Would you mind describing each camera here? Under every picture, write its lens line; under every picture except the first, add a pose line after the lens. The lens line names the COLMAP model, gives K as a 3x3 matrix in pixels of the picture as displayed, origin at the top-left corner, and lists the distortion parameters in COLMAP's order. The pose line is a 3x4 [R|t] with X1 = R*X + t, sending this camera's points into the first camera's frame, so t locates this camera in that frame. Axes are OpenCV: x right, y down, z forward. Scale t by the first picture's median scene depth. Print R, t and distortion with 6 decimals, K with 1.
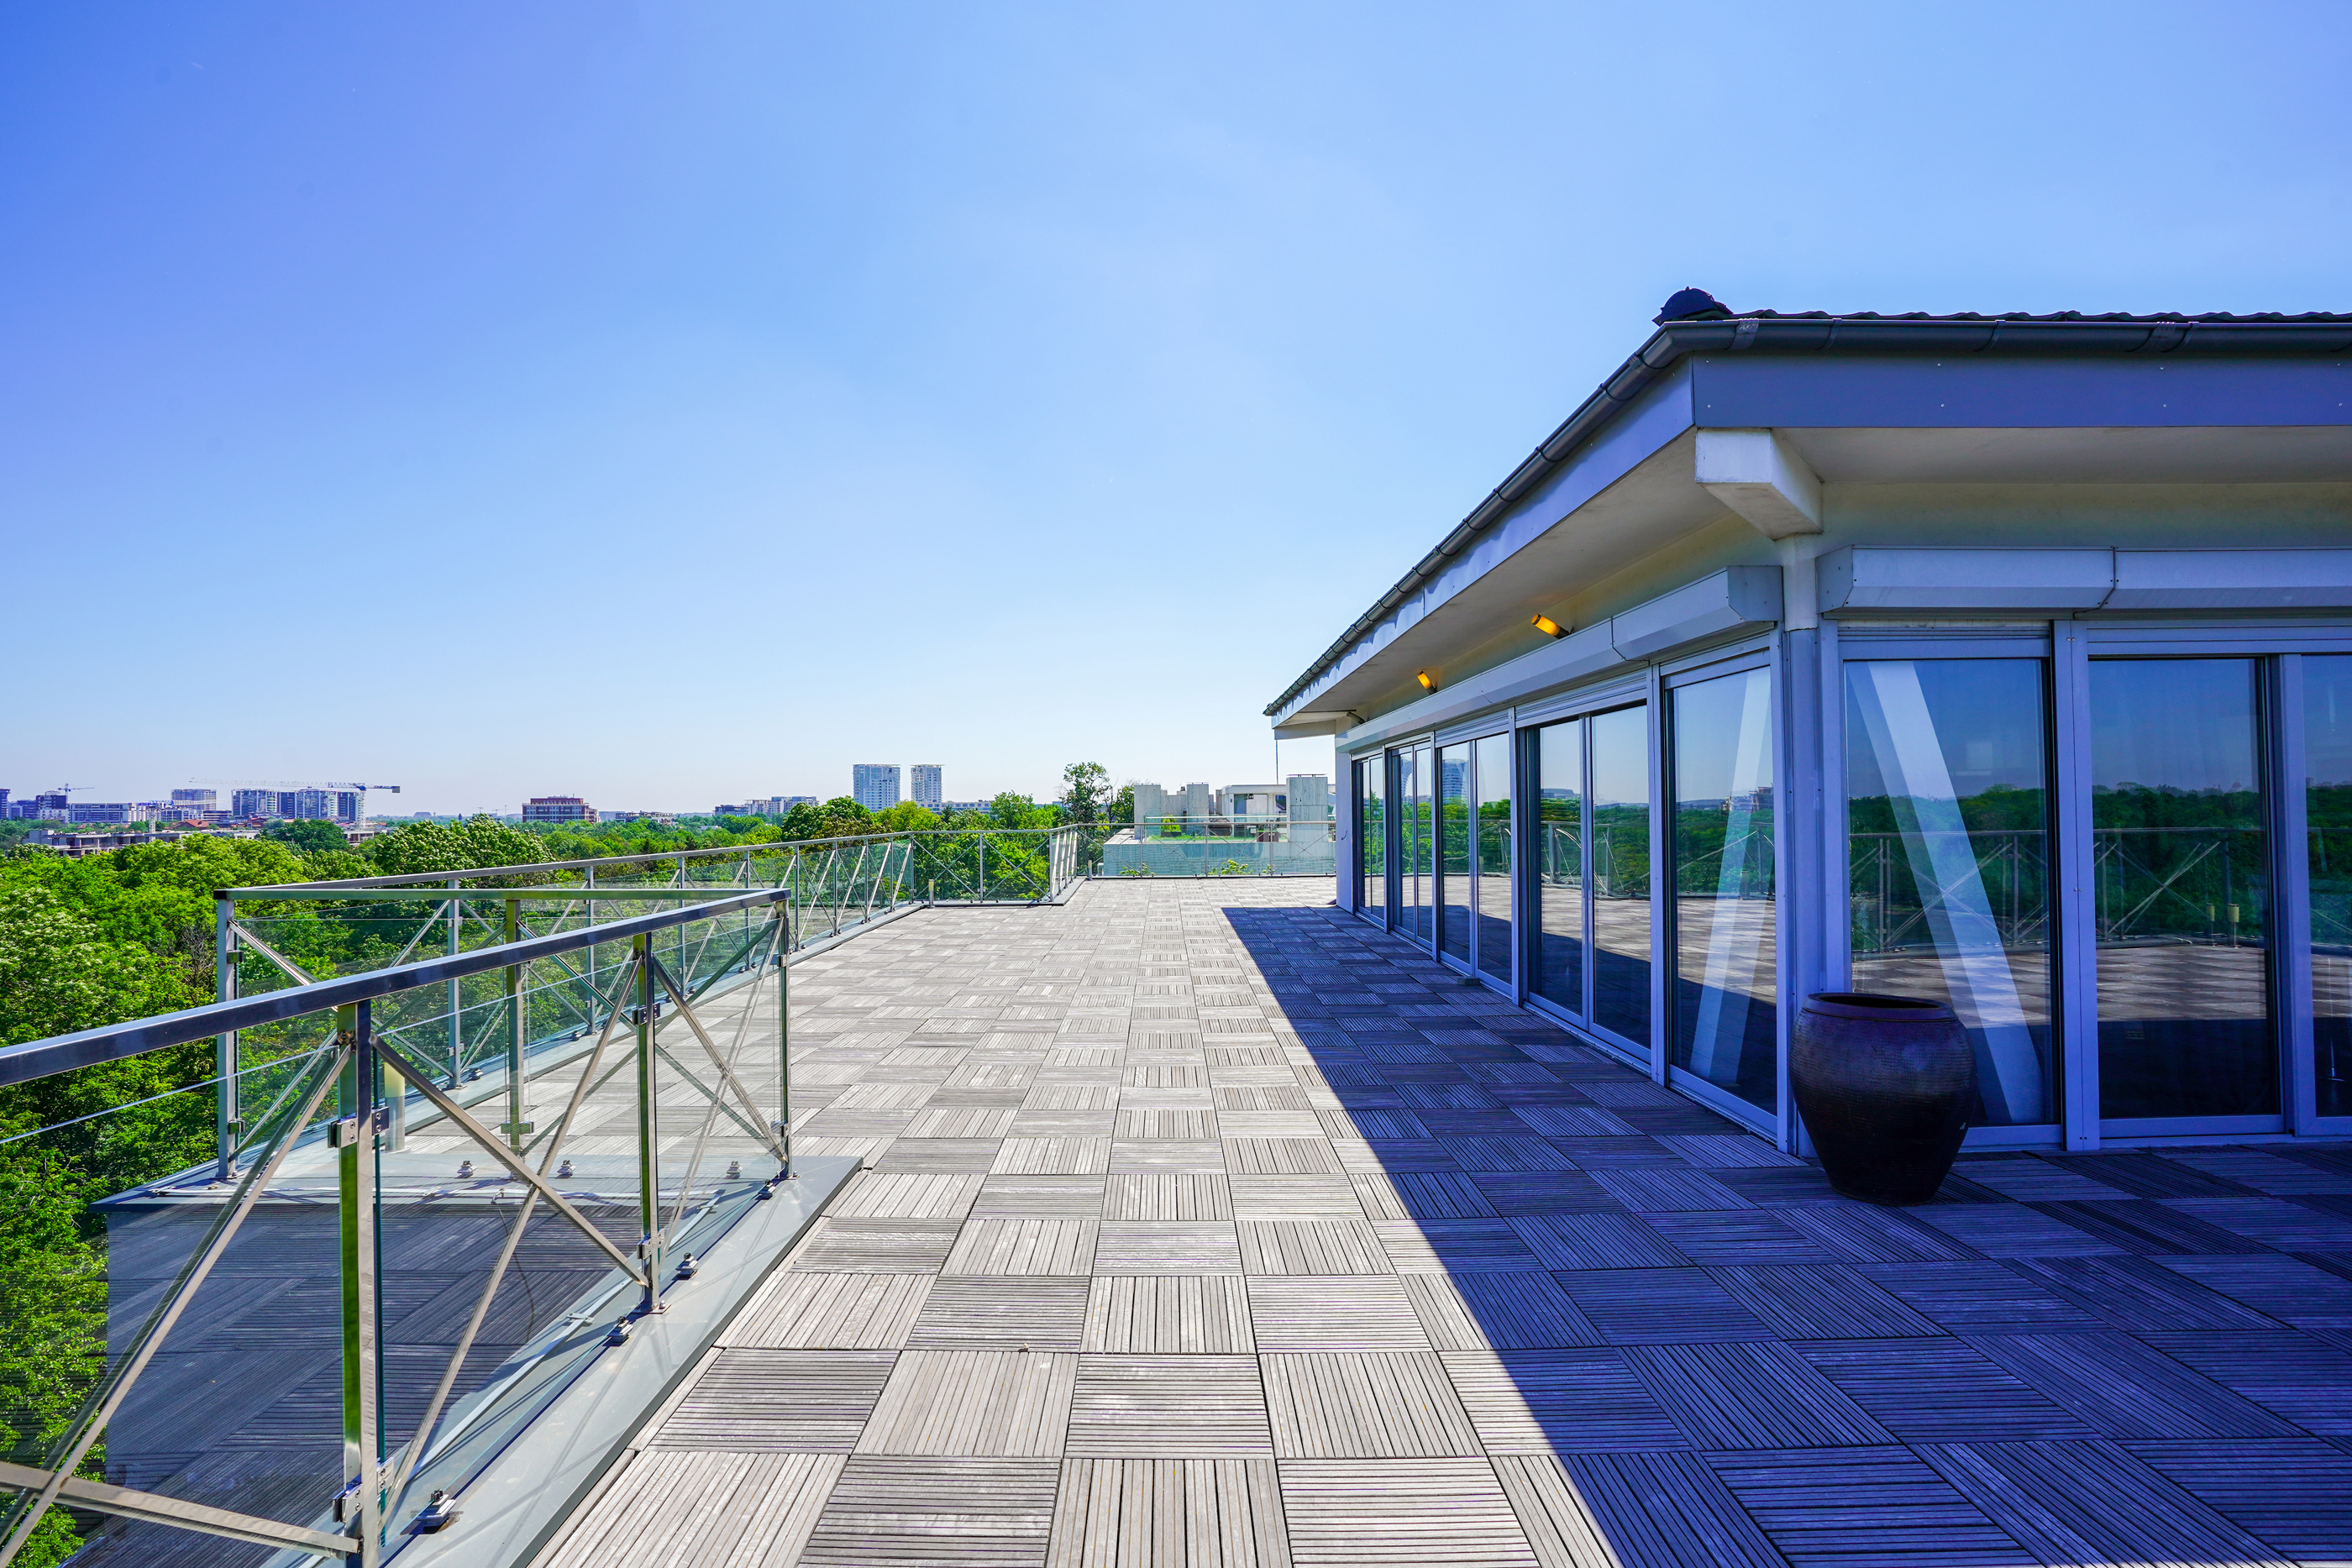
lens RADIAL K [[1067.3, 0, 1164.3], [0, 1067.3, 792.8], [0, 0, 1]] dist [-0.058447, 0.020779]
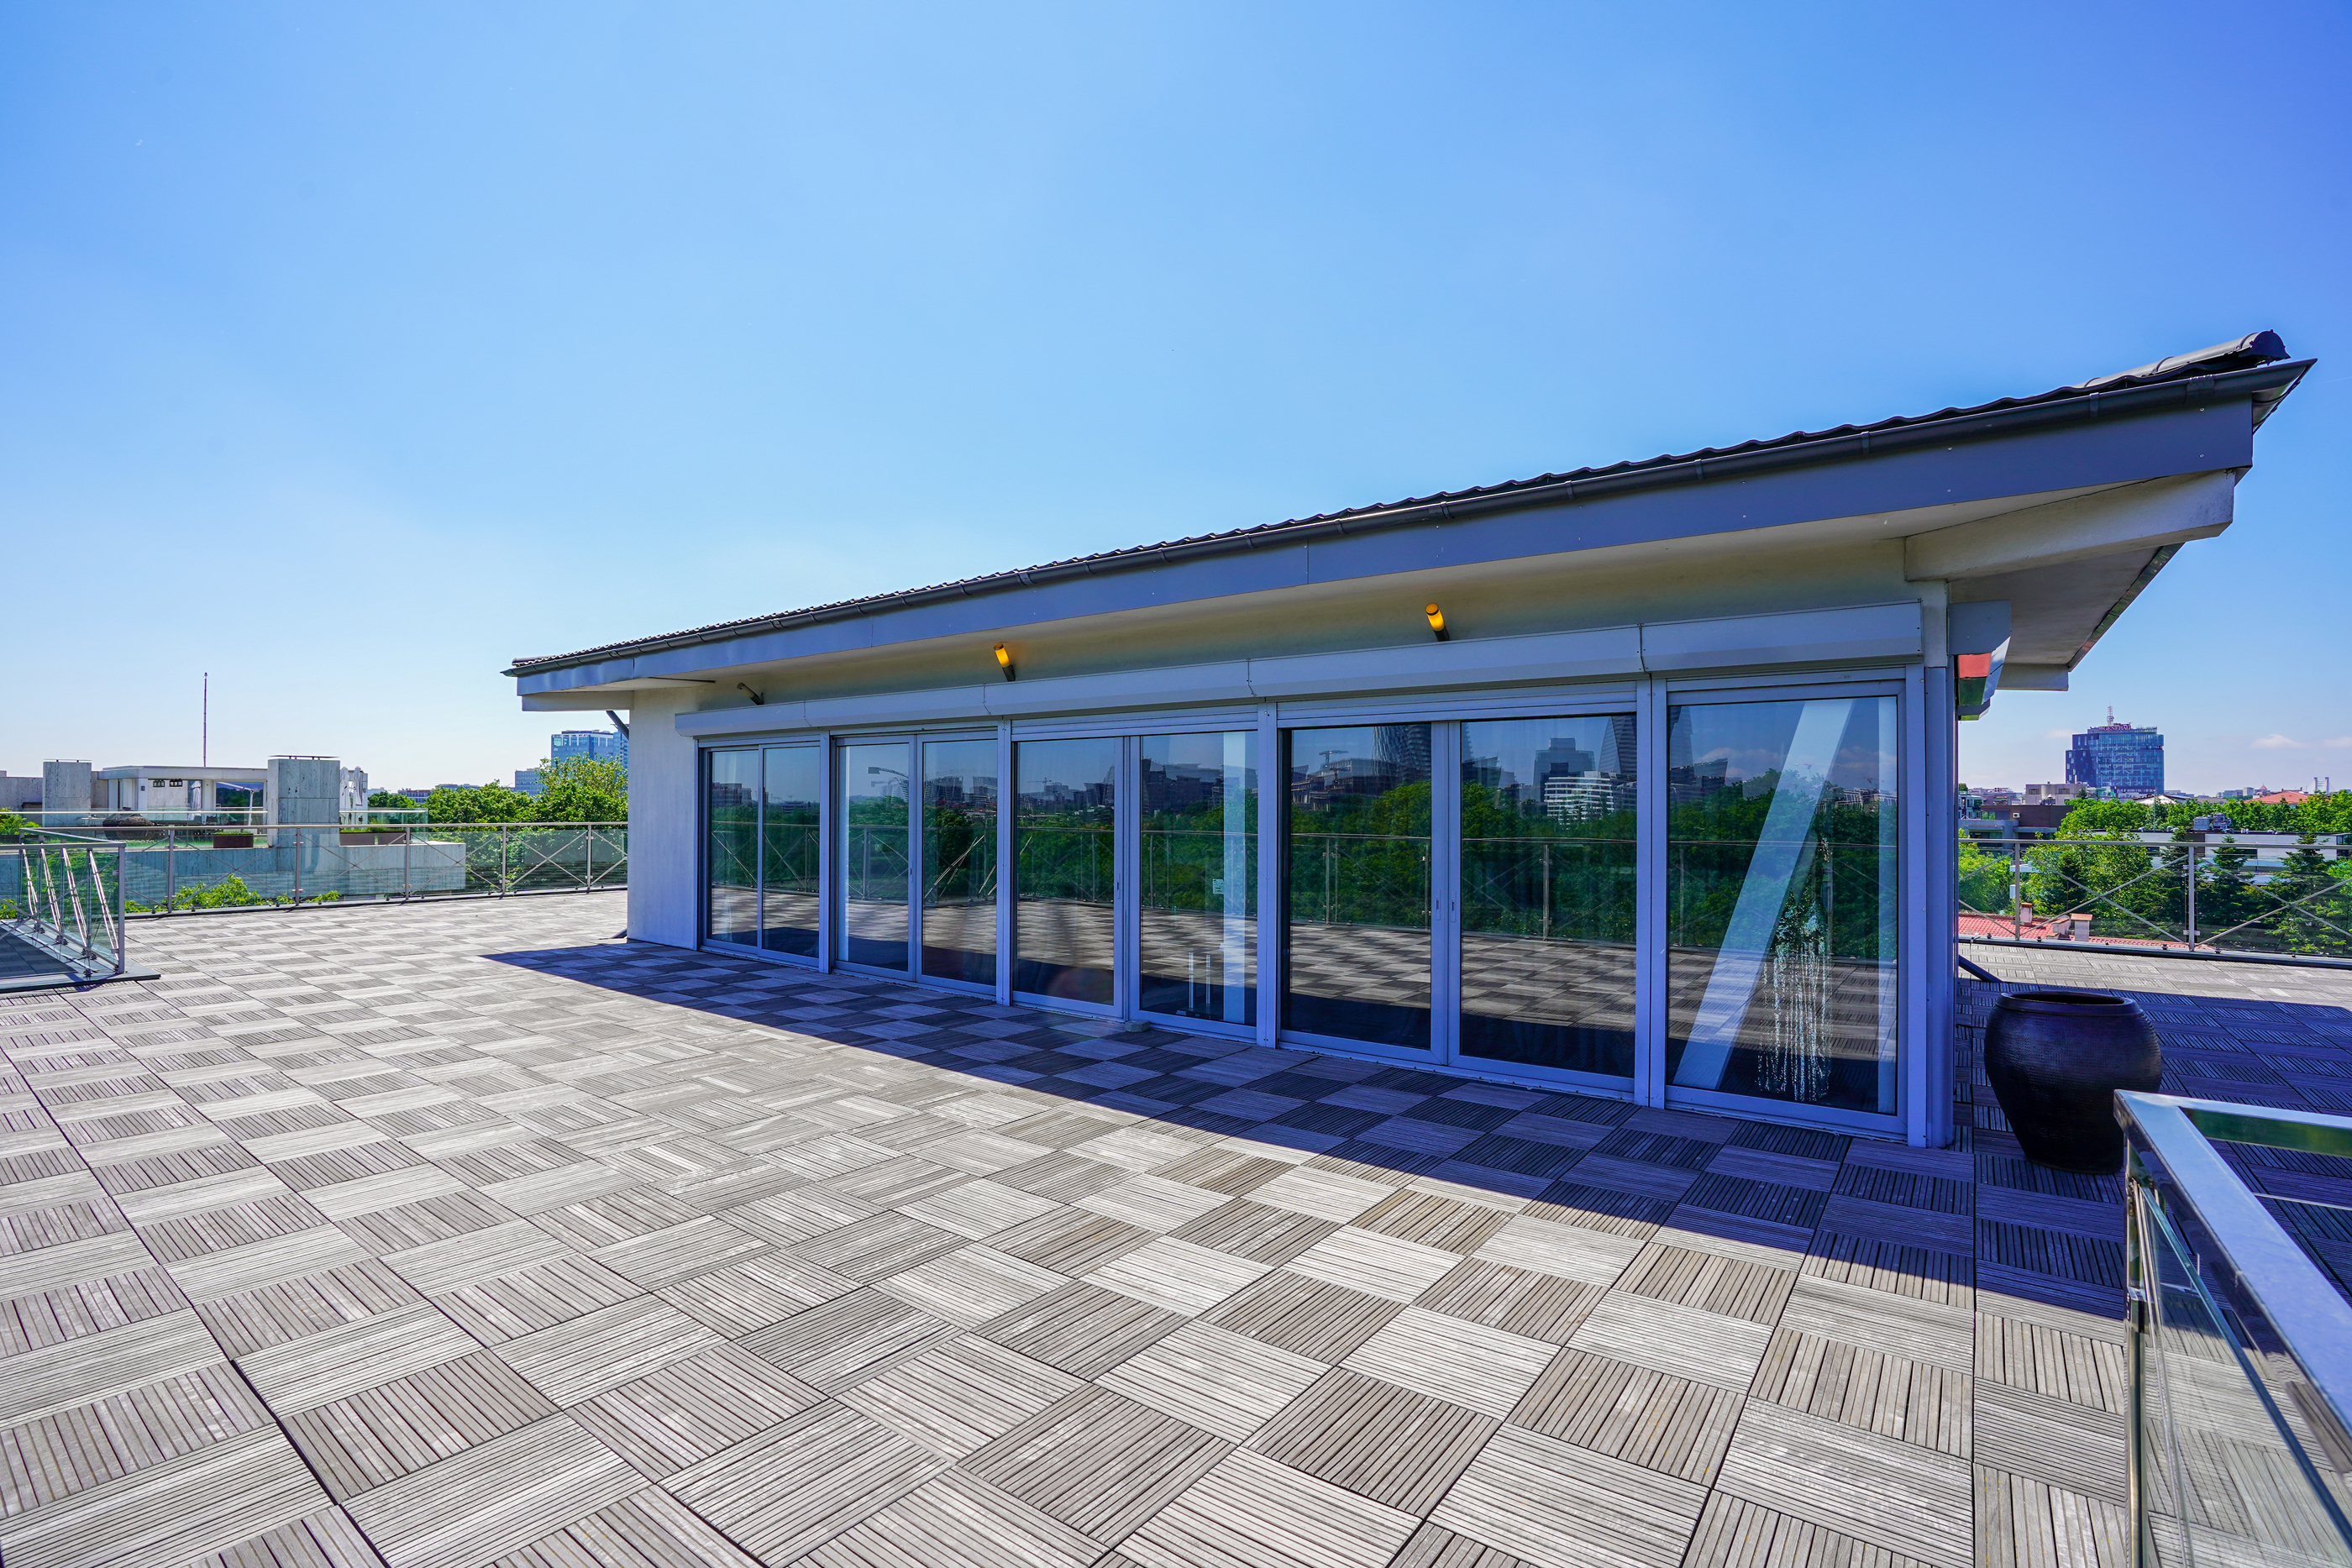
lens RADIAL K [[1083.3, 0, 1159.7], [0, 1083.3, 787.7], [0, 0, 1]] dist [-0.072841, 0.027709]
pose [[0.618633, 0.022773, 0.785350, -0.307957], [-0.022931, 0.999677, -0.010925, -0.001747], [-0.785345, -0.011250, 0.618956, 0.377124]]
